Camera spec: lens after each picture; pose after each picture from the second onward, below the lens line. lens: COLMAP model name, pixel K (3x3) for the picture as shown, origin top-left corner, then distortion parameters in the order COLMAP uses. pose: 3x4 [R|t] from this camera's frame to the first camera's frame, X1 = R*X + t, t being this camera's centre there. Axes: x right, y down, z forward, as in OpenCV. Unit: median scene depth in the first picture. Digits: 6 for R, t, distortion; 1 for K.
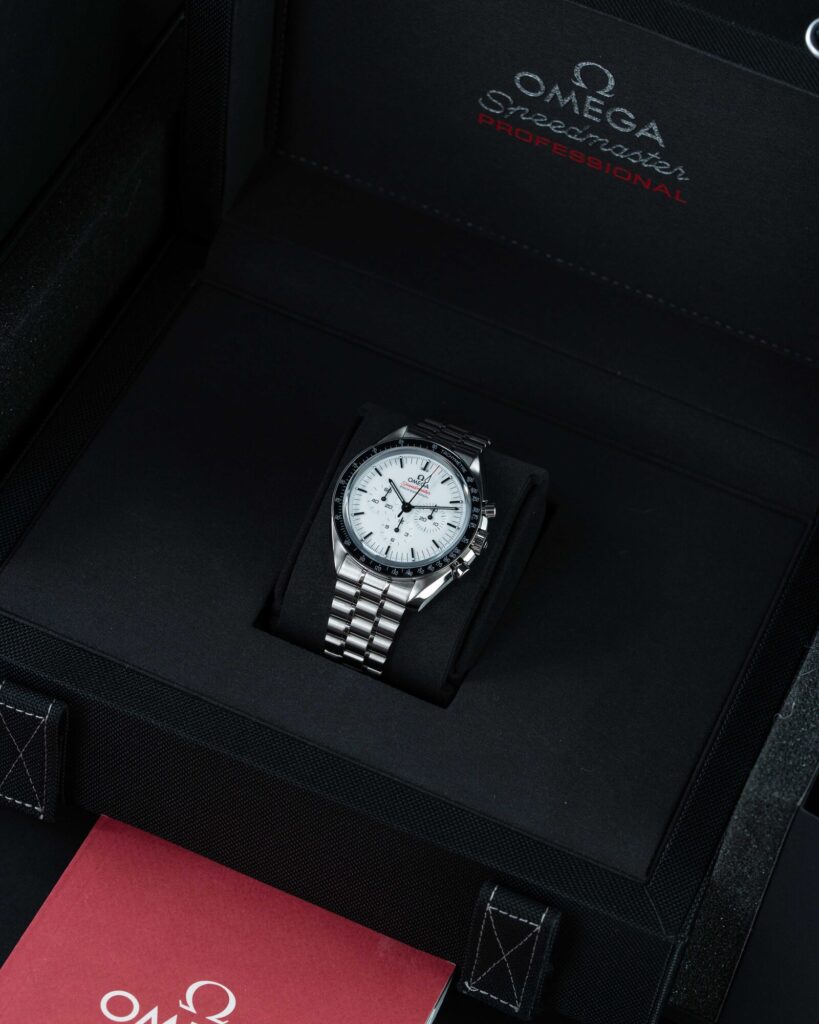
lens RADIAL K [[6021.5, 0, 409.5], [0, 6021.5, 512.0], [0, 0, 1]] dist [-0.299682, -34.584485]
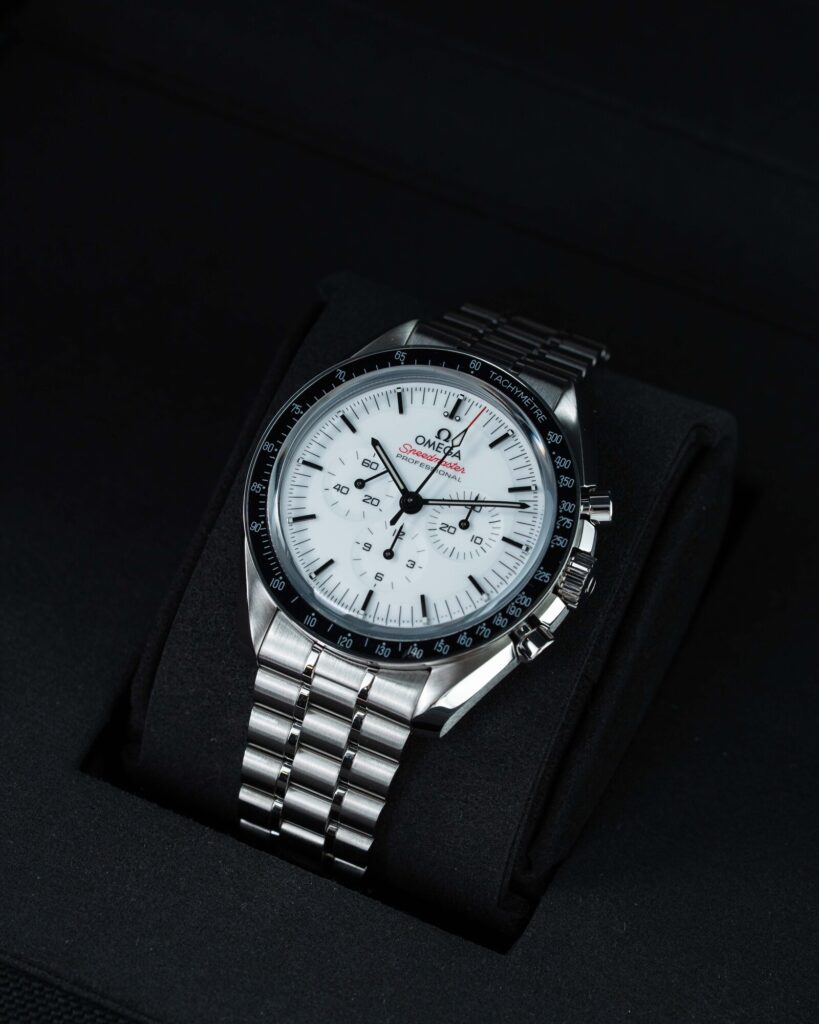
lens RADIAL K [[6021.5, 0, 409.5], [0, 6021.5, 512.0], [0, 0, 1]] dist [-0.299682, -34.584485]
pose [[0.998835, -0.011424, -0.046888, 0.020137], [0.011935, 0.999872, 0.010643, -0.004786], [0.046760, -0.011190, 0.998843, 0.556268]]
